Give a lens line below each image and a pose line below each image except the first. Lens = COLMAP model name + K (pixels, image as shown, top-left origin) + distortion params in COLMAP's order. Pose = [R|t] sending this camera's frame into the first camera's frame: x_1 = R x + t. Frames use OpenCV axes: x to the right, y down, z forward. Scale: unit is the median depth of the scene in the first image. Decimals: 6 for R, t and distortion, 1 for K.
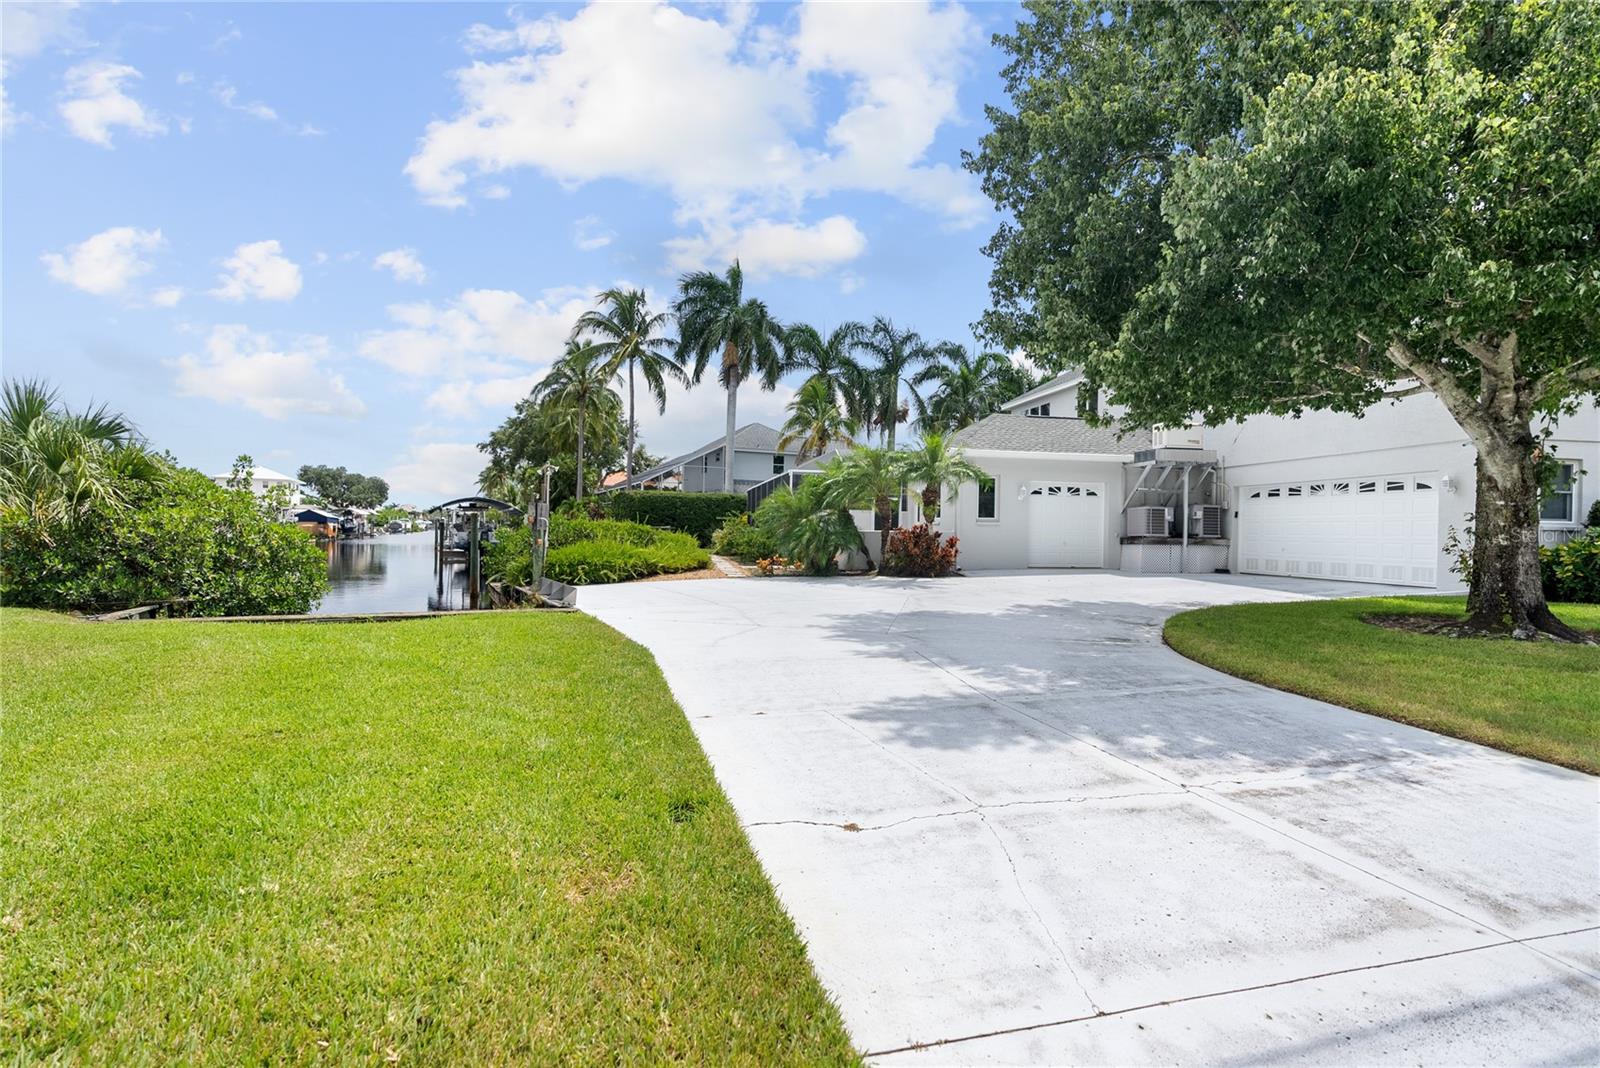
lens RADIAL K [[744.0, 0, 800.0], [0, 744.0, 534.0], [0, 0, 1]] dist [-0.001248, 0.005213]
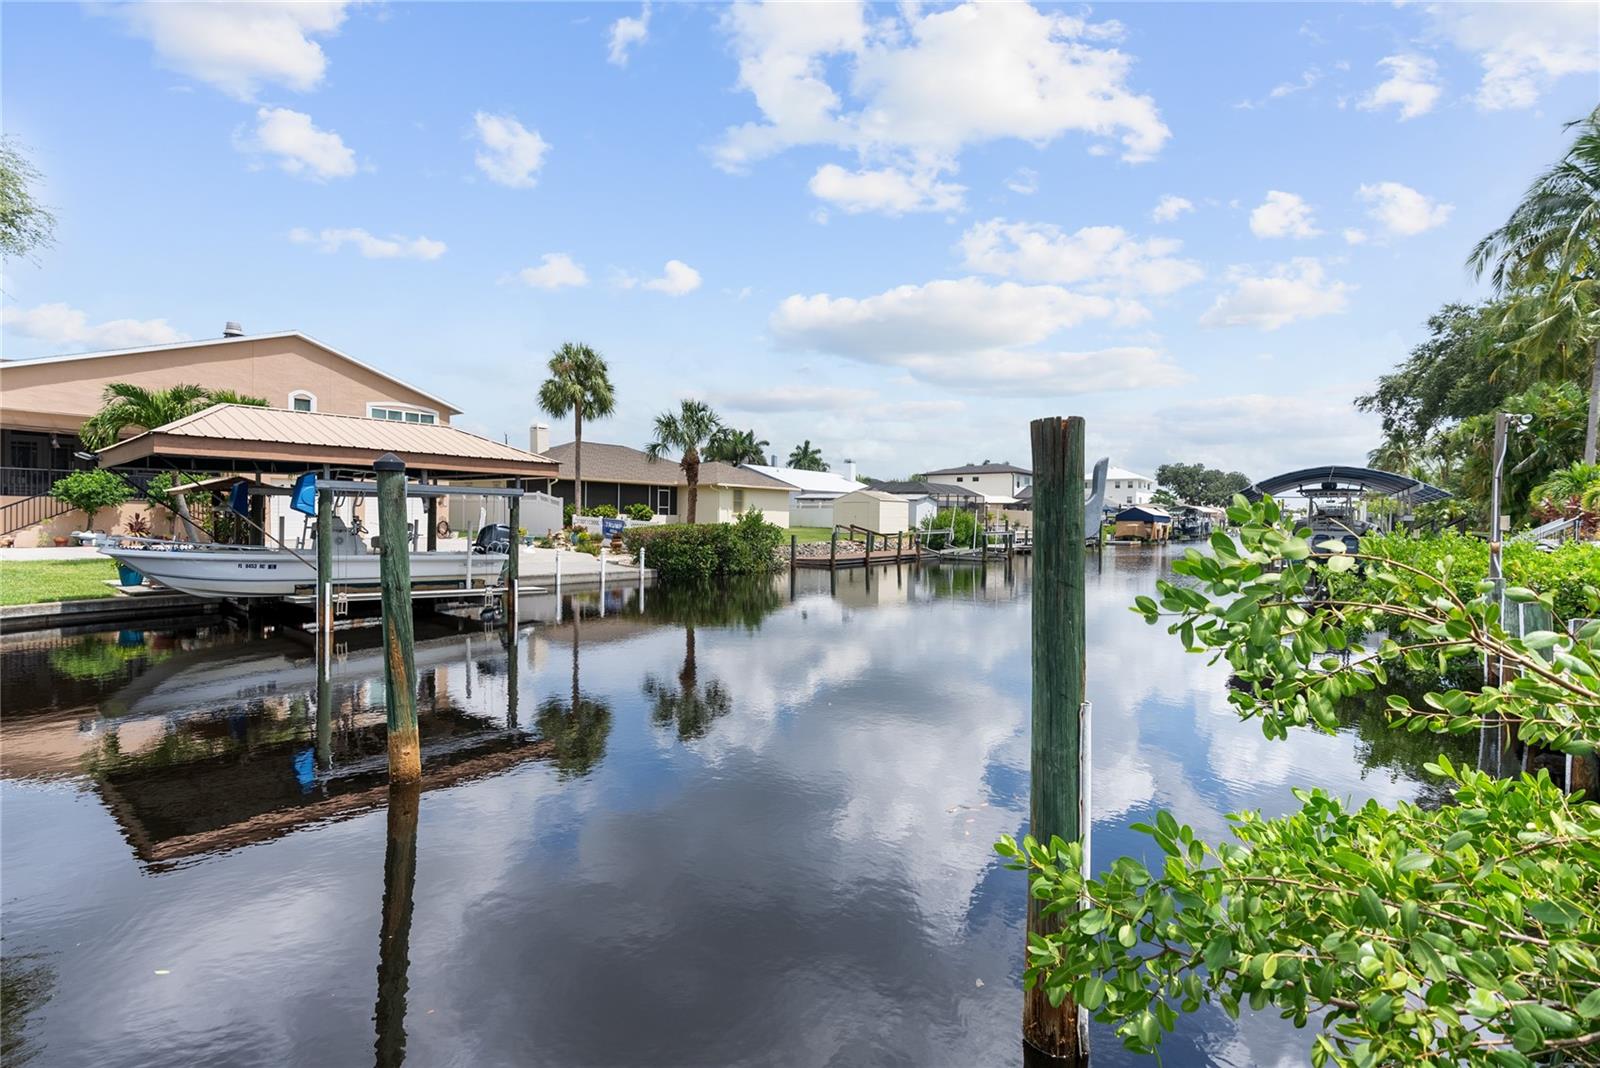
lens RADIAL K [[720.6, 0, 800.6], [0, 720.6, 524.0], [0, 0, 1]] dist [0.002138, -0.000202]
pose [[0.472732, -0.001087, -0.881205, -0.389513], [-0.010695, 0.999919, -0.006971, -0.011486], [0.881141, 0.012720, 0.472682, 1.002367]]
